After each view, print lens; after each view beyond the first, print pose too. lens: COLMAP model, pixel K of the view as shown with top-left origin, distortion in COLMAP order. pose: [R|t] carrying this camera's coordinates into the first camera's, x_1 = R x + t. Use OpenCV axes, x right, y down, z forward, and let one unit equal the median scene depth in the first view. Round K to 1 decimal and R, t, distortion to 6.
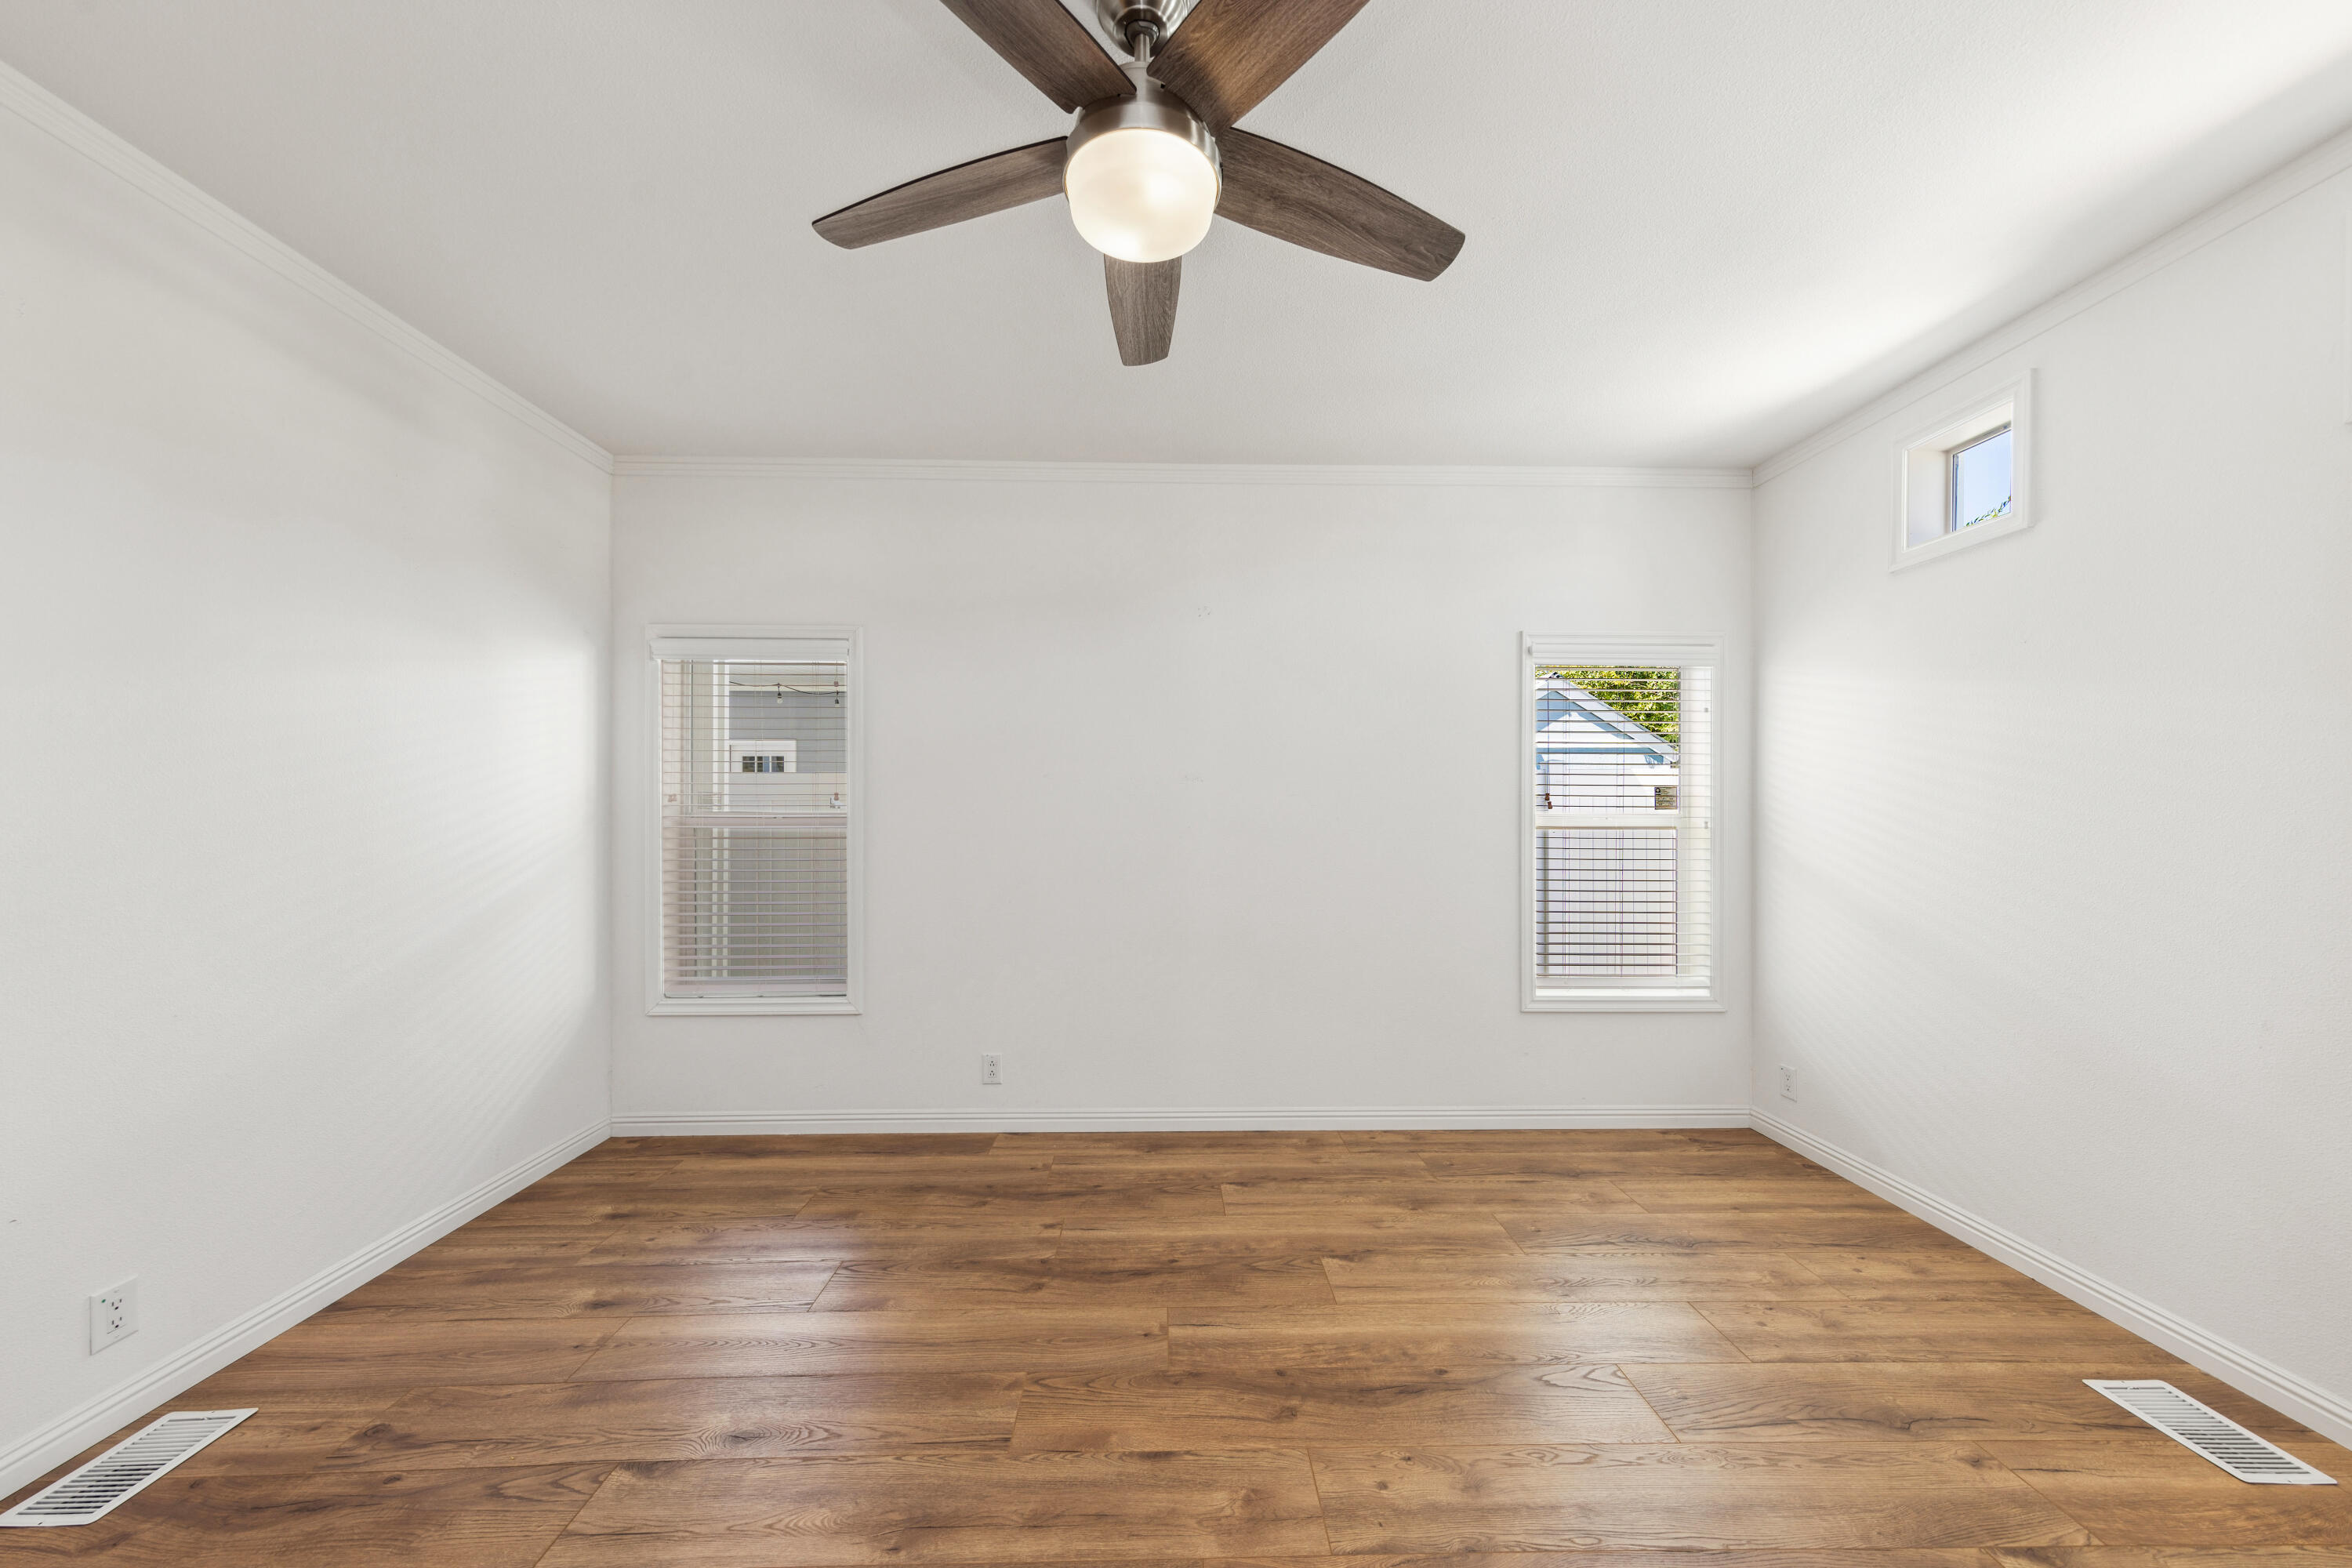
lens RADIAL K [[830.9, 0, 1176.3], [0, 830.9, 801.2], [0, 0, 1]] dist [0.006817, -0.000540]
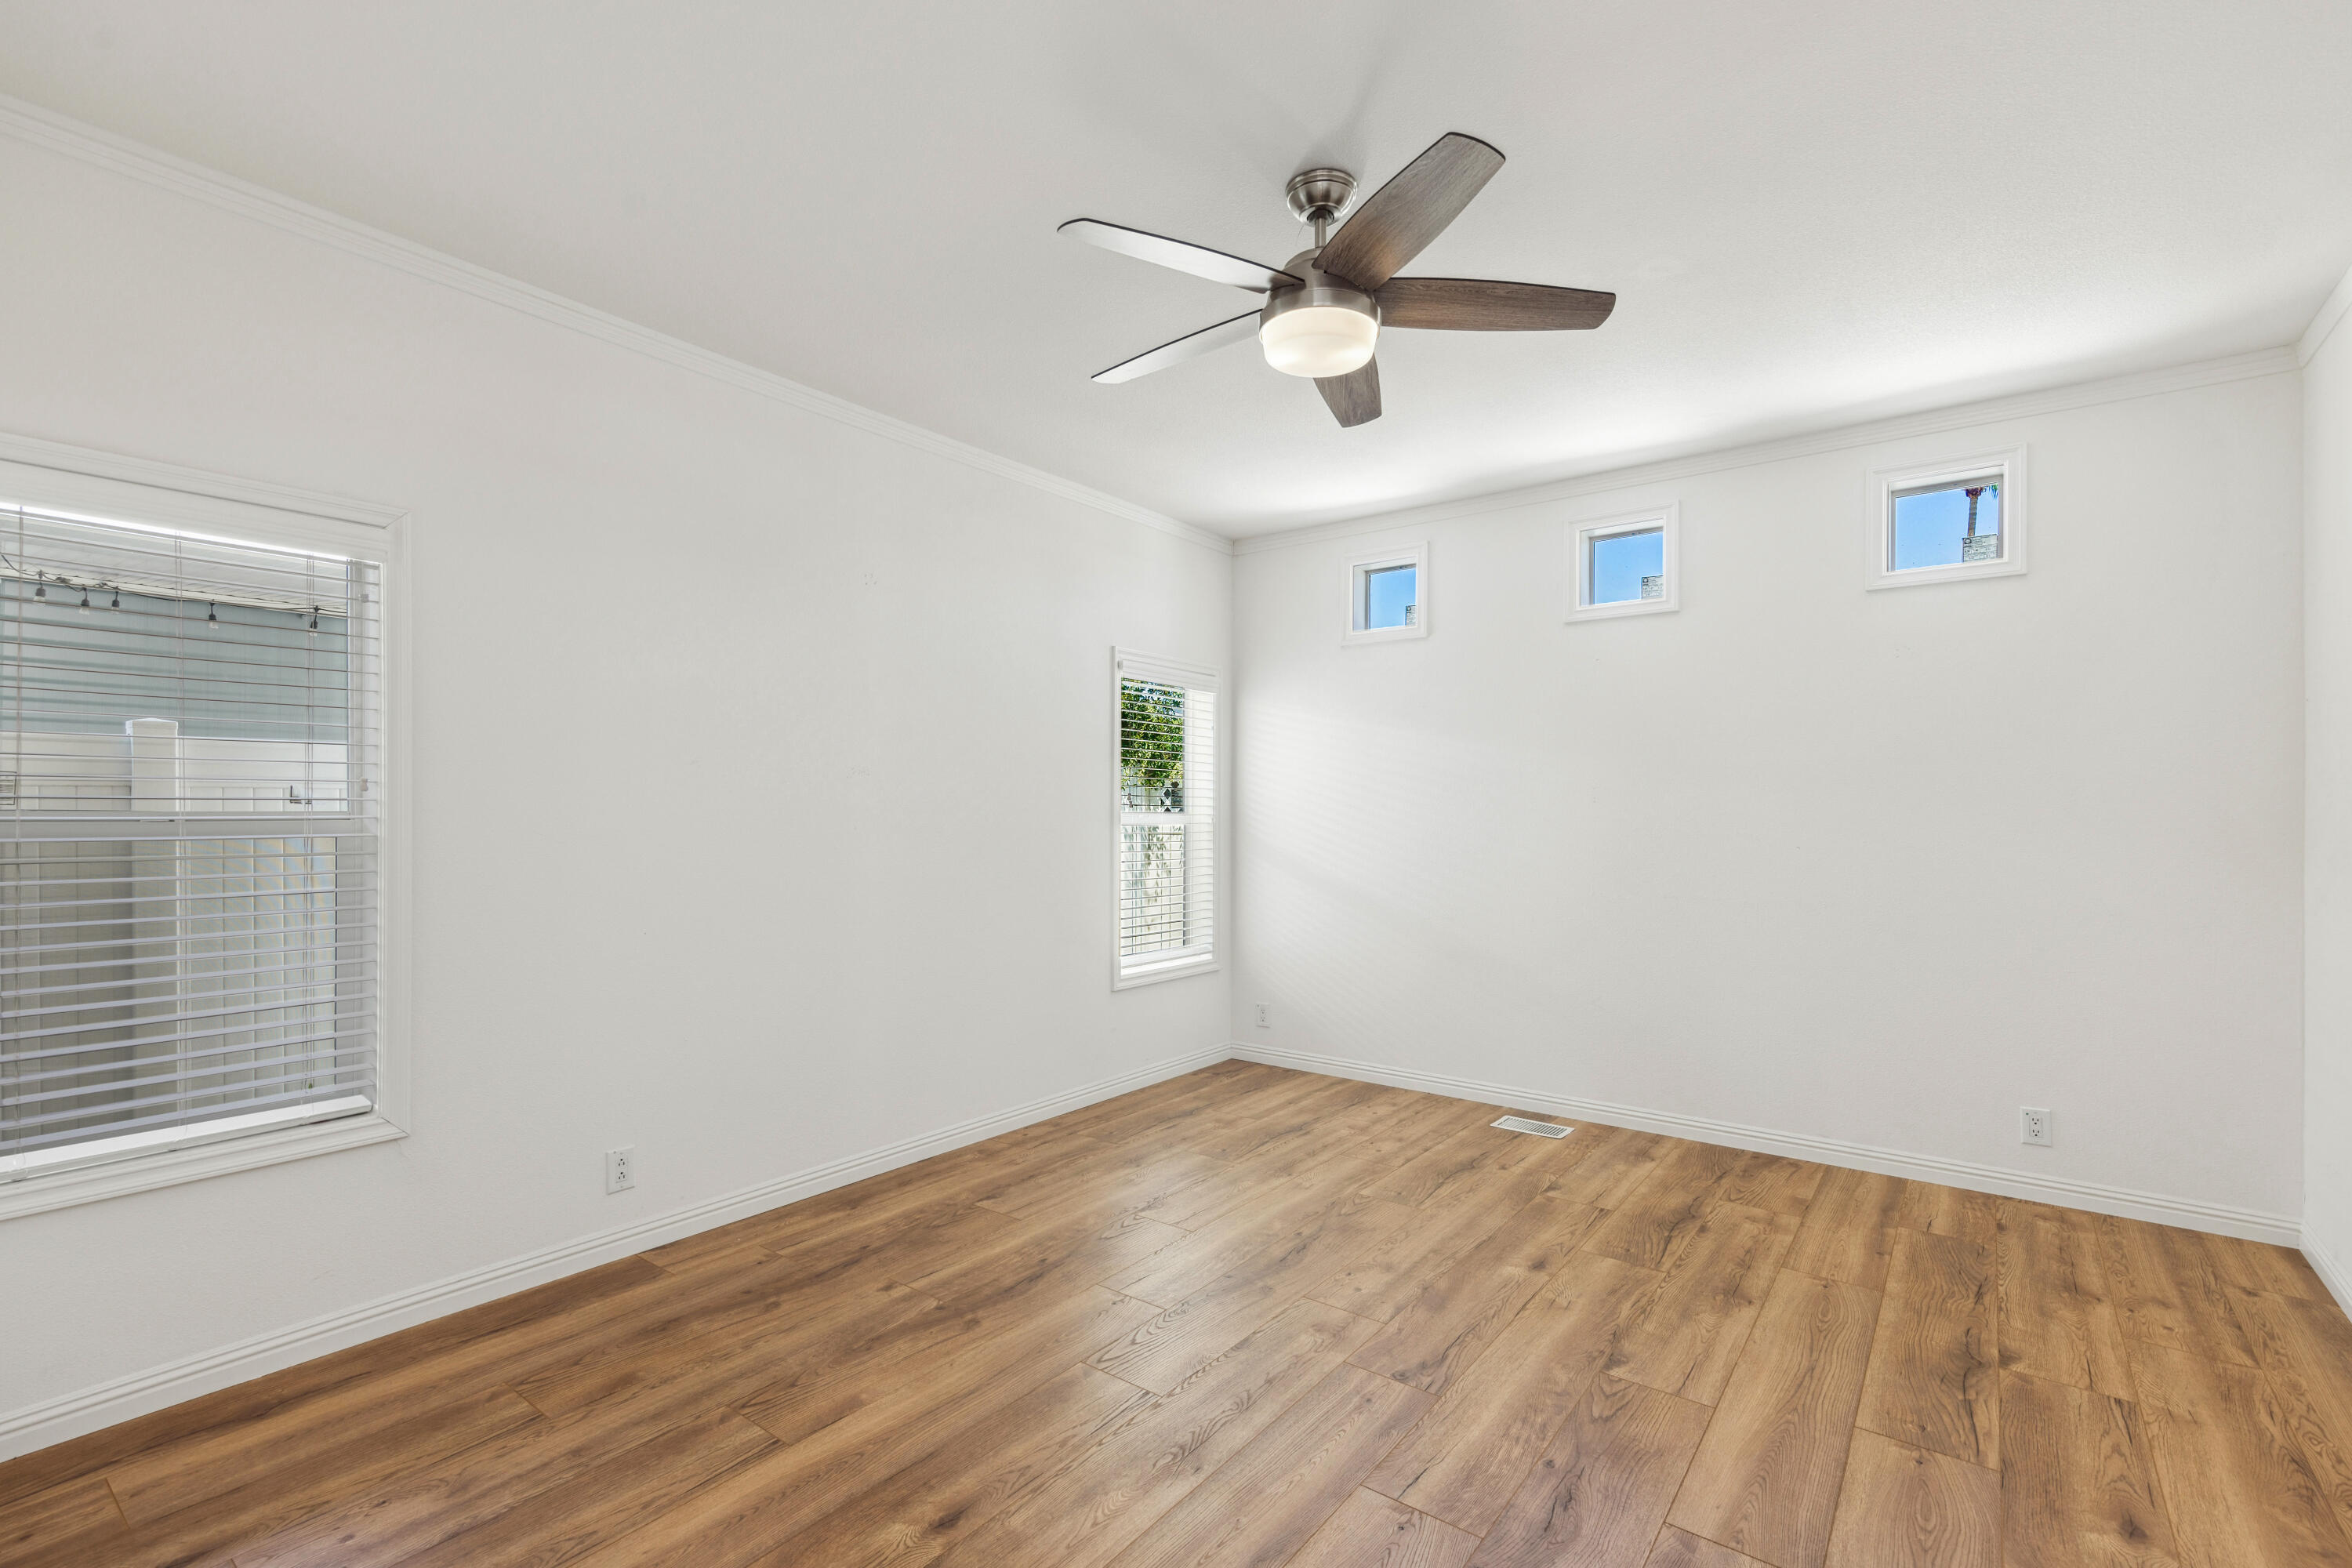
lens RADIAL K [[1056.1, 0, 1173.0], [0, 1056.1, 788.2], [0, 0, 1]] dist [0.003060, -0.000875]
pose [[0.627676, 0.015951, 0.778311, -0.799401], [-0.009413, 0.999872, -0.012901, 0.001531], [-0.778418, 0.000772, 0.627746, 0.074549]]
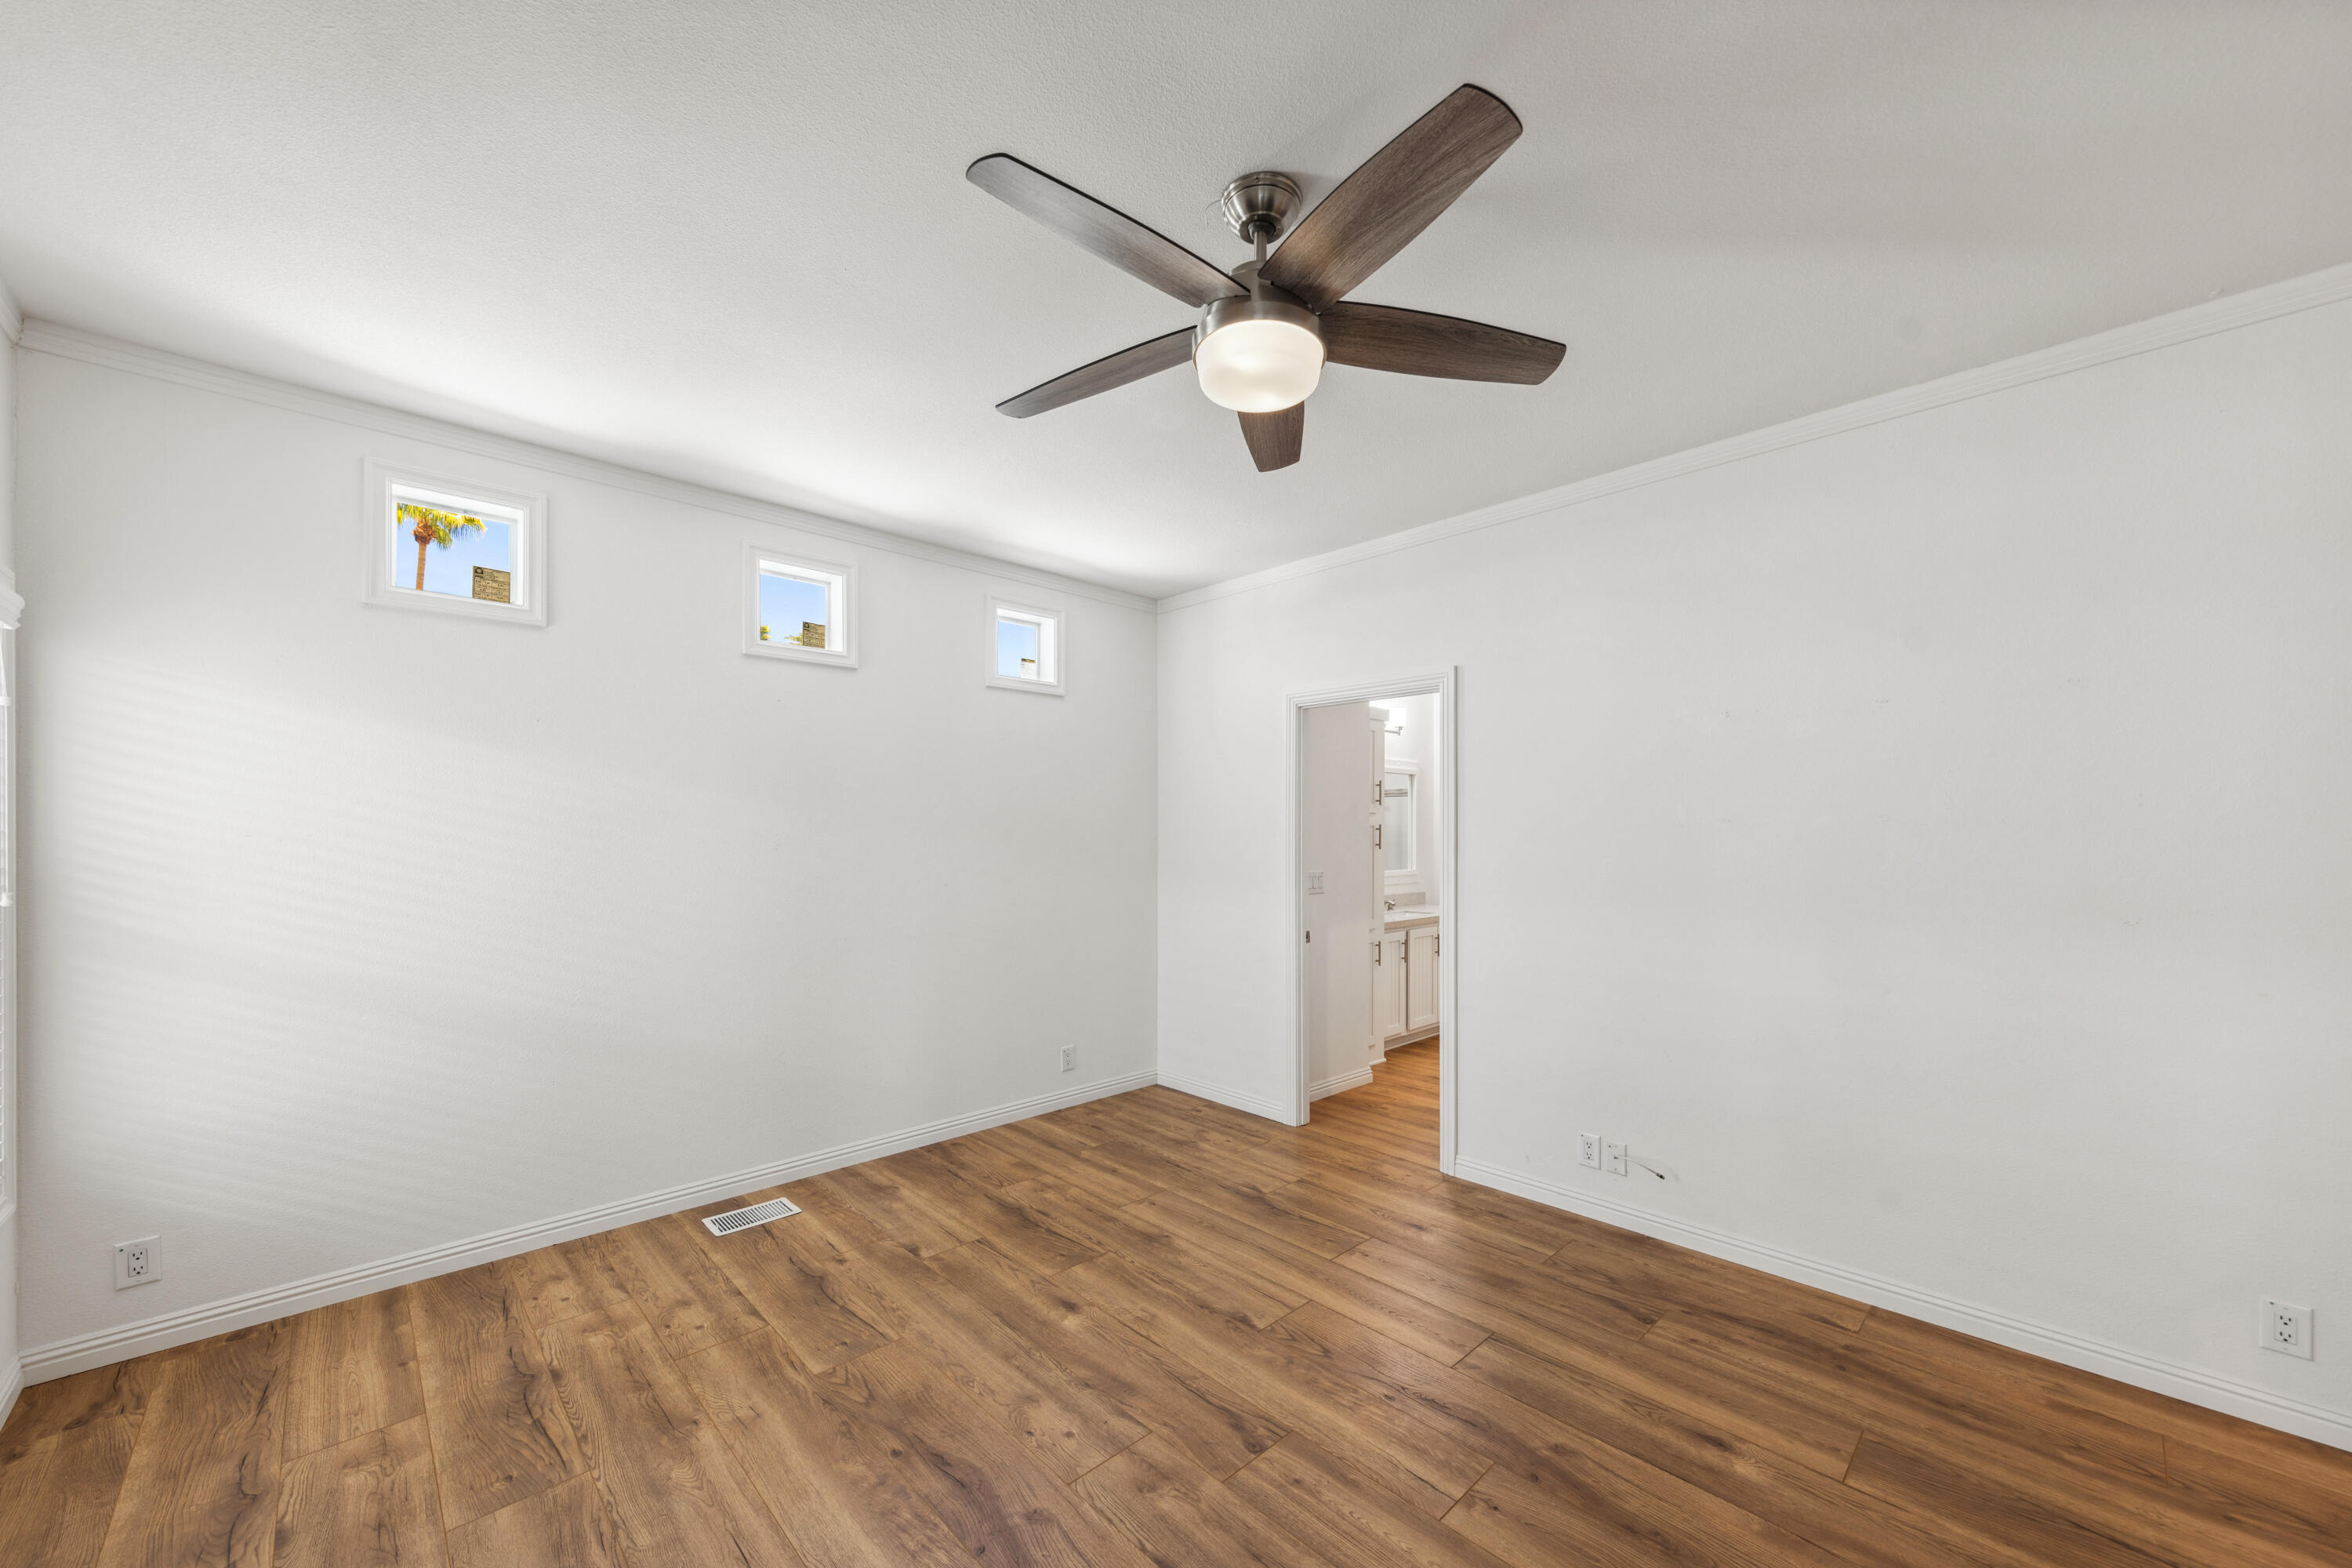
lens RADIAL K [[882.1, 0, 1197.9], [0, 882.1, 835.8], [0, 0, 1]] dist [0.001266, -0.000249]
pose [[-0.681814, -0.008222, 0.731479, -0.483400], [-0.008514, 0.999958, 0.003305, -0.034322], [-0.731476, -0.003974, -0.681856, 1.035424]]
